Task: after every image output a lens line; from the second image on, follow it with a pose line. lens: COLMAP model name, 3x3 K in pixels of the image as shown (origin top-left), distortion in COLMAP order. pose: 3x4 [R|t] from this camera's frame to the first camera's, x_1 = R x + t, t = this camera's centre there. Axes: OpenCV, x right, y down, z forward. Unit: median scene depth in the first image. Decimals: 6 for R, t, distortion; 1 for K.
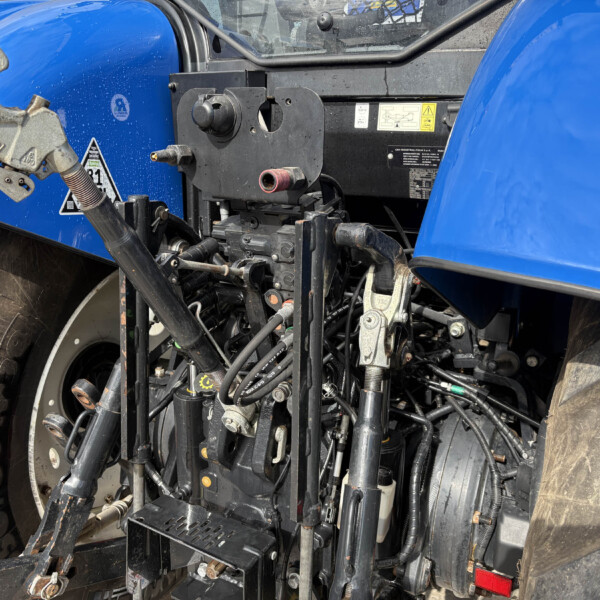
lens RADIAL K [[622.7, 0, 300.0], [0, 622.7, 300.0], [0, 0, 1]] dist [0.036839, -0.039976]
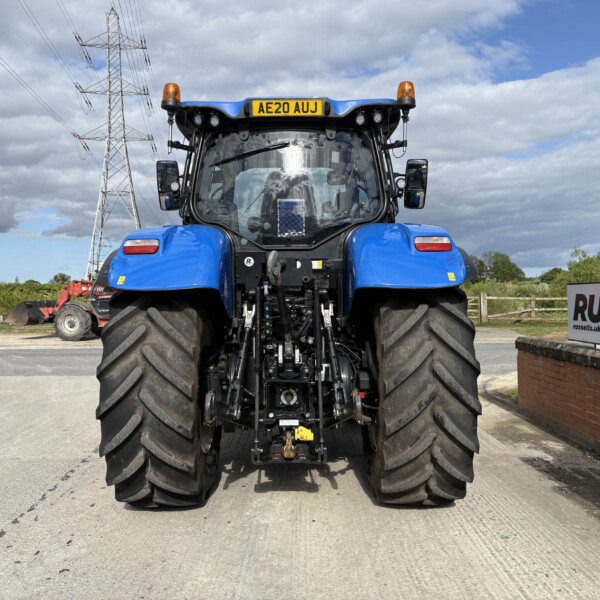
lens RADIAL K [[598.9, 0, 300.0], [0, 598.9, 300.0], [0, 0, 1]] dist [0.022856, -0.007368]
pose [[0.872872, -0.041492, 0.486182, -1.522012], [0.149234, 0.971335, -0.185032, 0.500147], [-0.464568, 0.234064, 0.854043, -1.750851]]
